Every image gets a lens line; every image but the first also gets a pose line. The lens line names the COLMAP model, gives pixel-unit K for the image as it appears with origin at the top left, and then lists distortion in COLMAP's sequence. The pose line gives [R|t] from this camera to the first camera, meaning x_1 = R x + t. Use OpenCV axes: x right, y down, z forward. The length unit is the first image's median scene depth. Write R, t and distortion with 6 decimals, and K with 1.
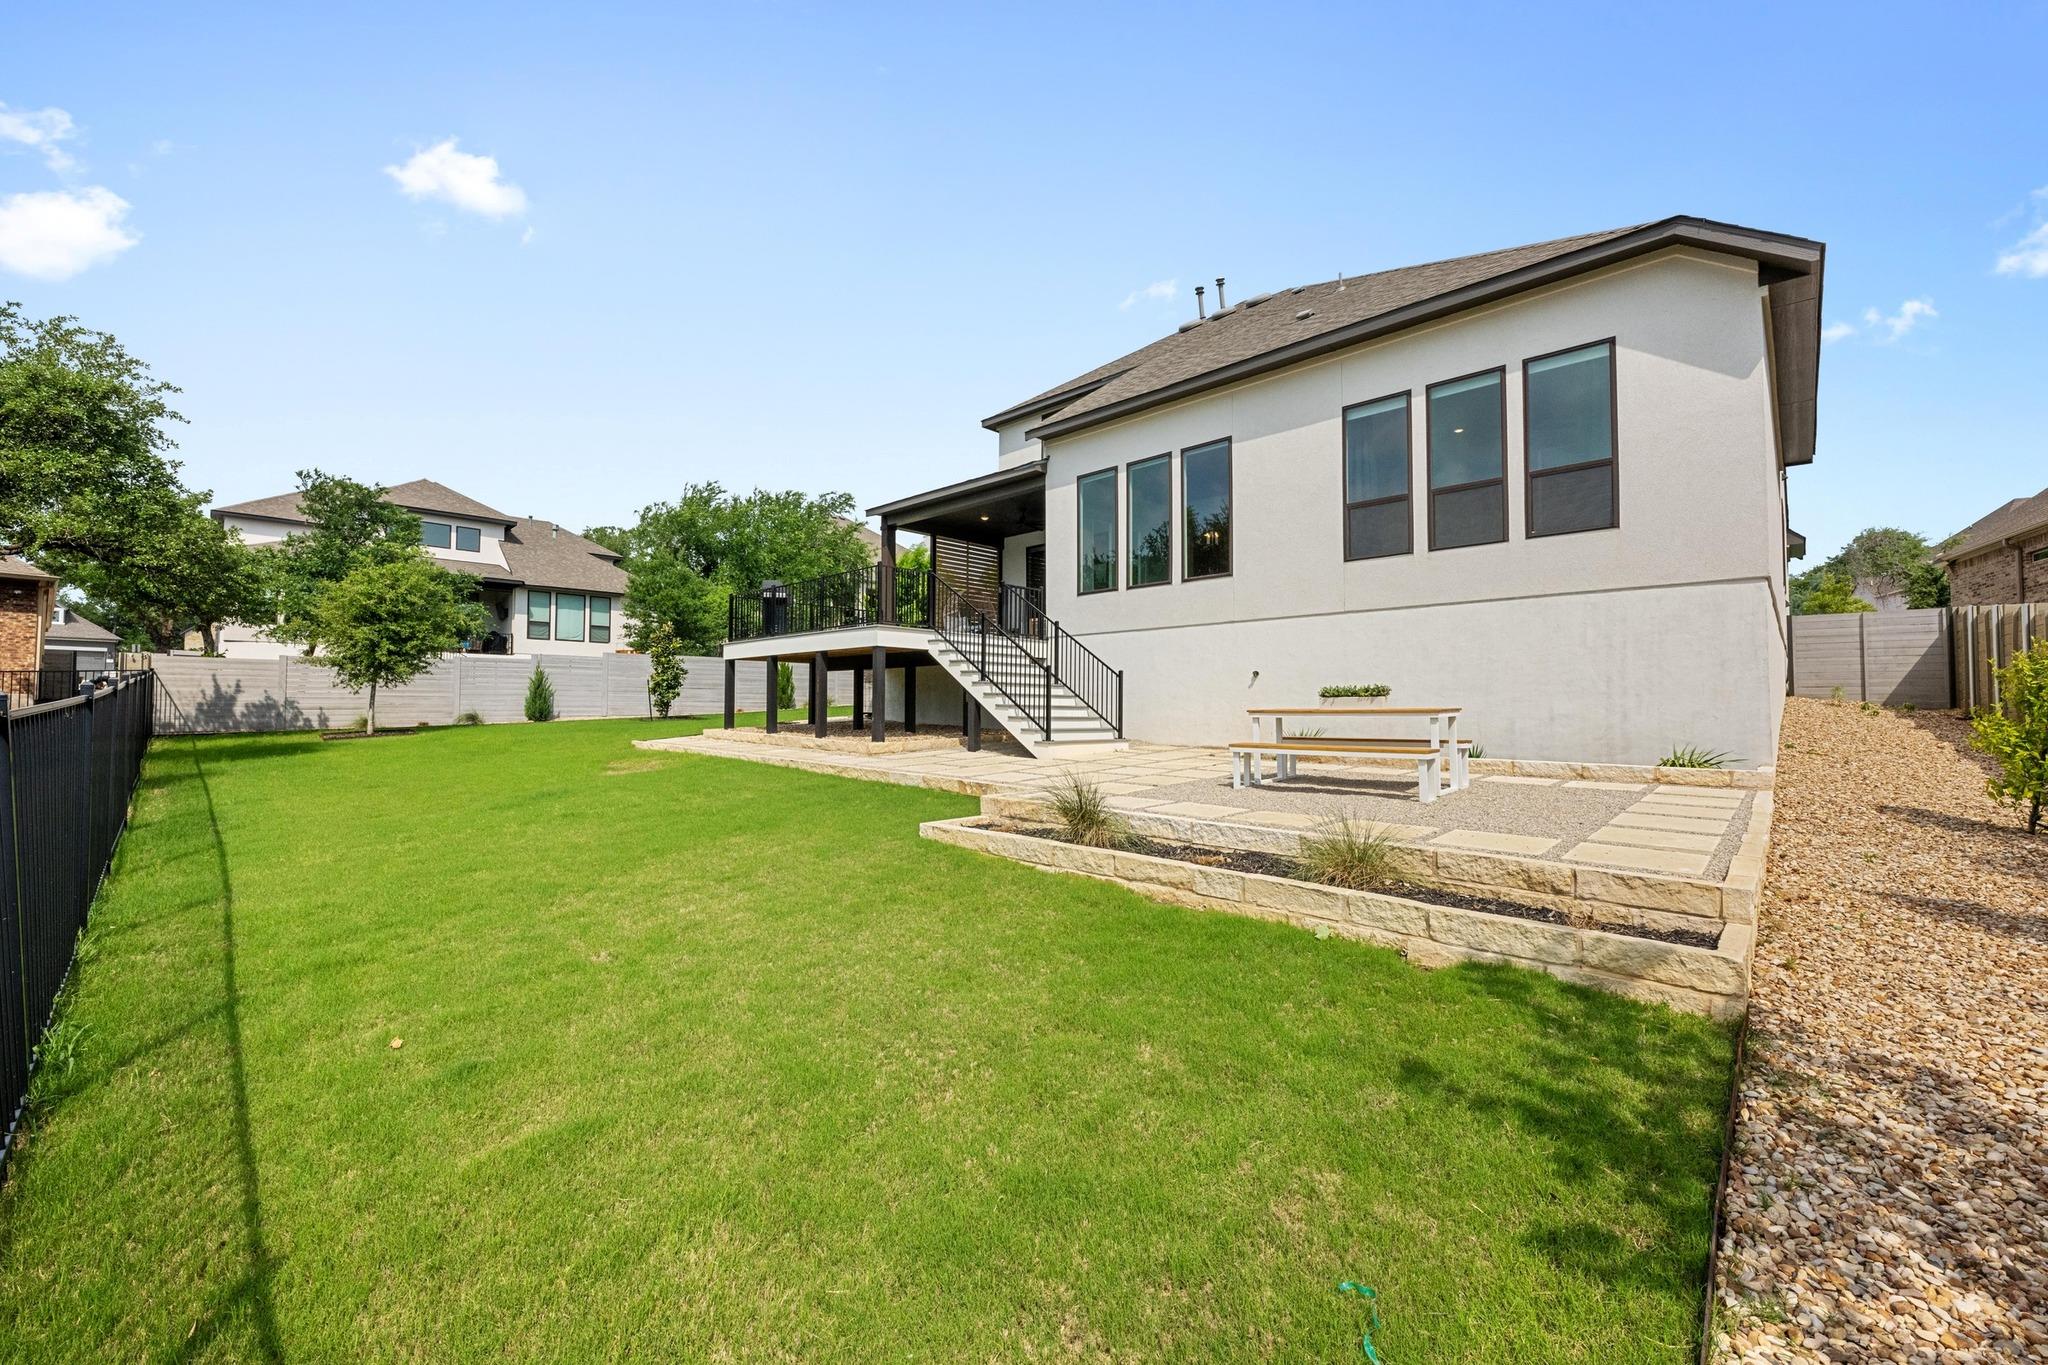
lens RADIAL K [[804.2, 0, 1023.8], [0, 804.2, 685.2], [0, 0, 1]] dist [-0.000953, -0.000014]
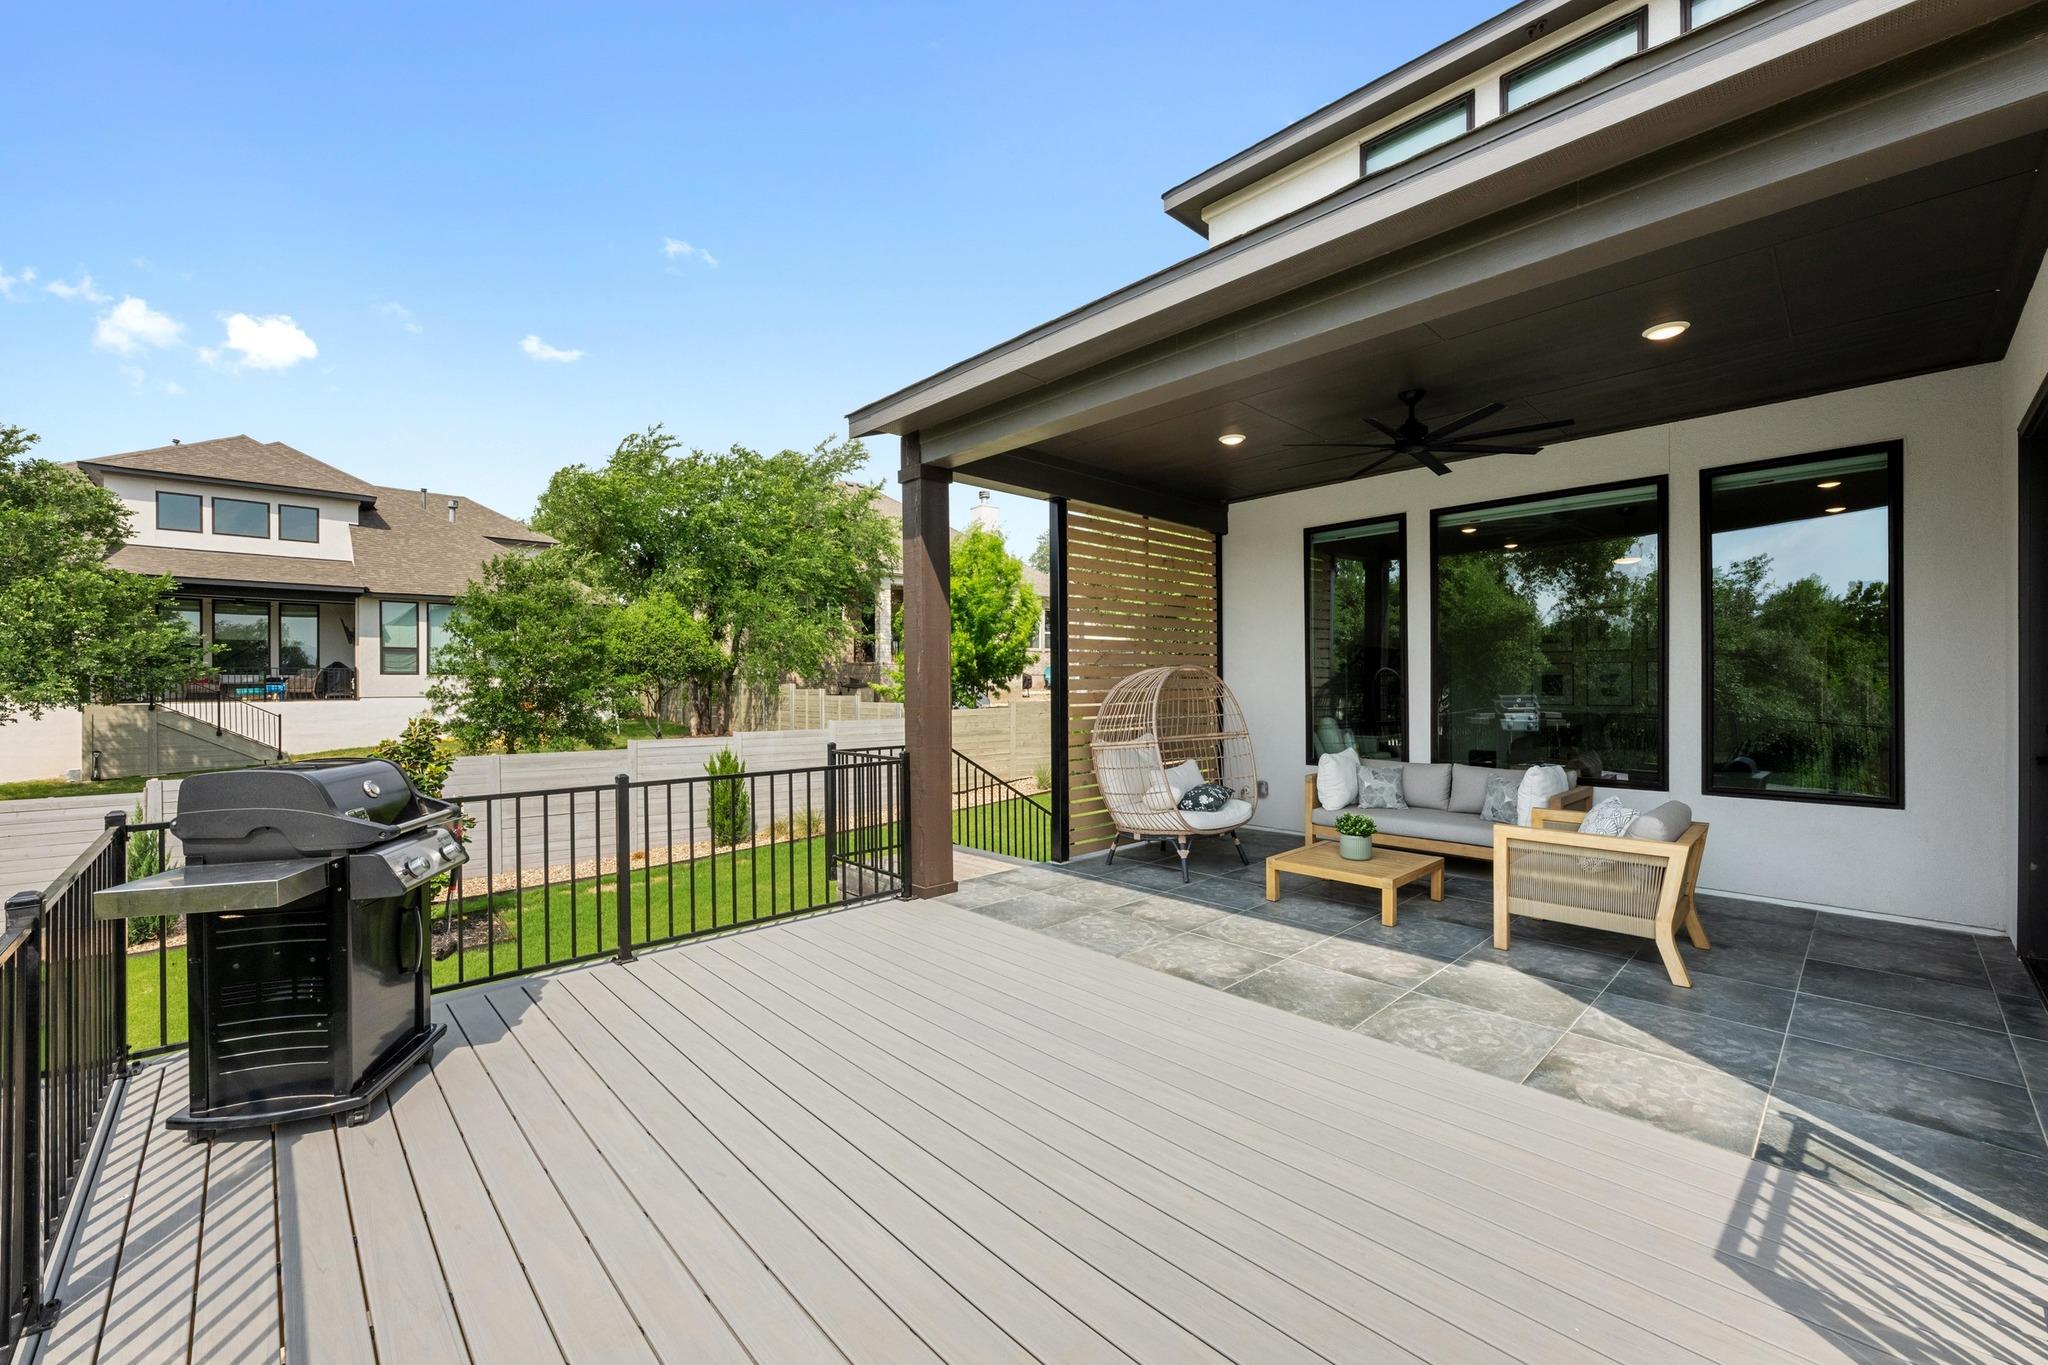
lens RADIAL K [[804.2, 0, 1023.3], [0, 804.2, 680.1], [0, 0, 1]] dist [-0.000953, -0.000014]
pose [[0.999025, -0.008865, -0.043255, -0.061072], [0.010094, 0.999549, 0.028280, -0.065189], [0.042985, -0.028689, 0.998664, 0.358595]]
